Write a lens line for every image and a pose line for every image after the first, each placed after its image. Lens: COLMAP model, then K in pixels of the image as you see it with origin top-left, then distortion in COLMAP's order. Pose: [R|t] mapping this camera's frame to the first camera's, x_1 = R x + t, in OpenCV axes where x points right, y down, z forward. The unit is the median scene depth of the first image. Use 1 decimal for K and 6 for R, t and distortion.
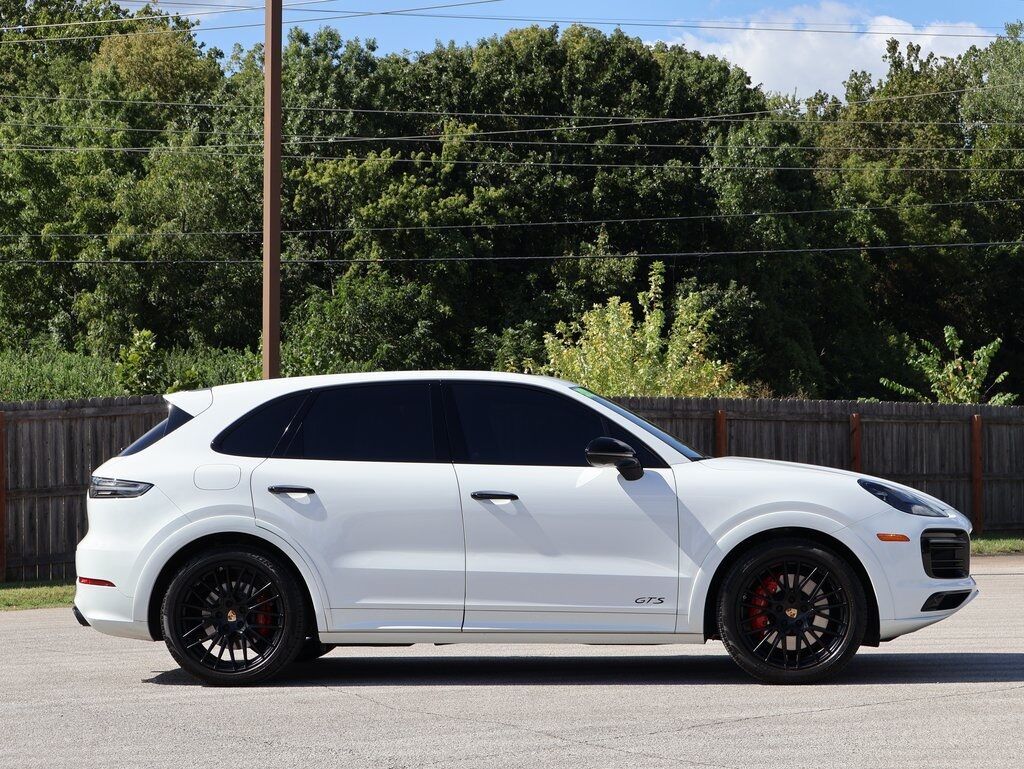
lens RADIAL K [[2247.8, 0, 512.0], [0, 2247.8, 384.5], [0, 0, 1]] dist [0.016692, 0.248124]
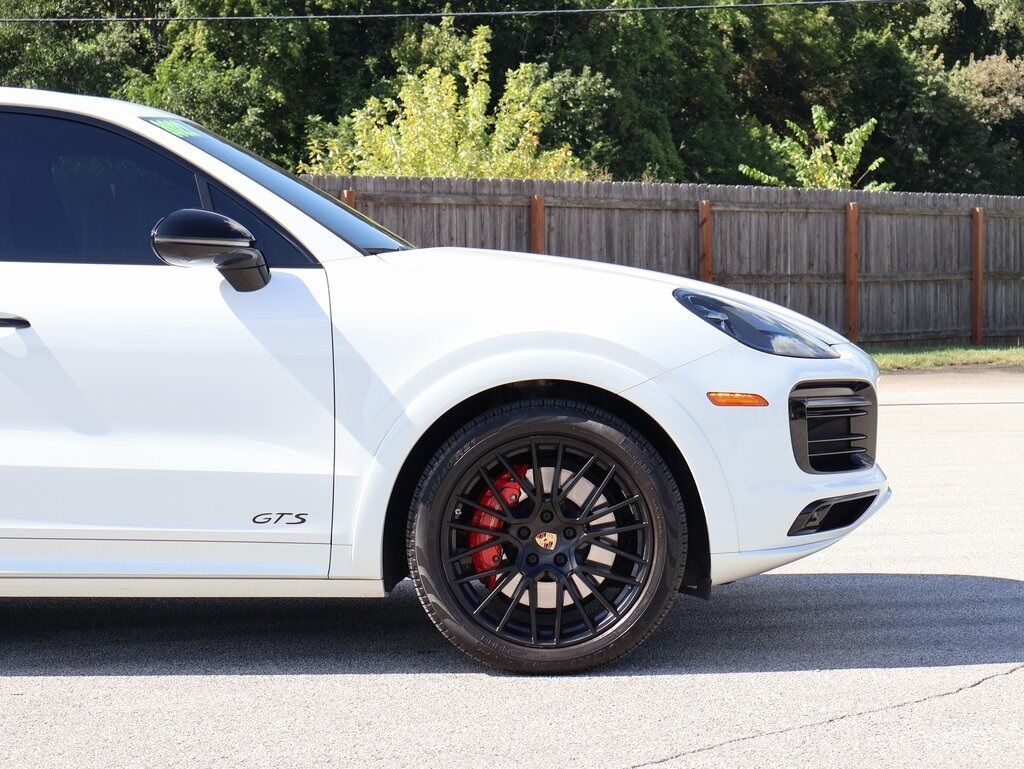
lens RADIAL K [[2247.8, 0, 512.0], [0, 2247.8, 384.5], [0, 0, 1]] dist [0.016692, 0.248124]
pose [[0.998189, -0.003037, 0.060078, 0.031779], [-0.002329, 0.996024, 0.089052, 0.006606], [-0.060109, -0.089030, 0.994214, 0.179204]]
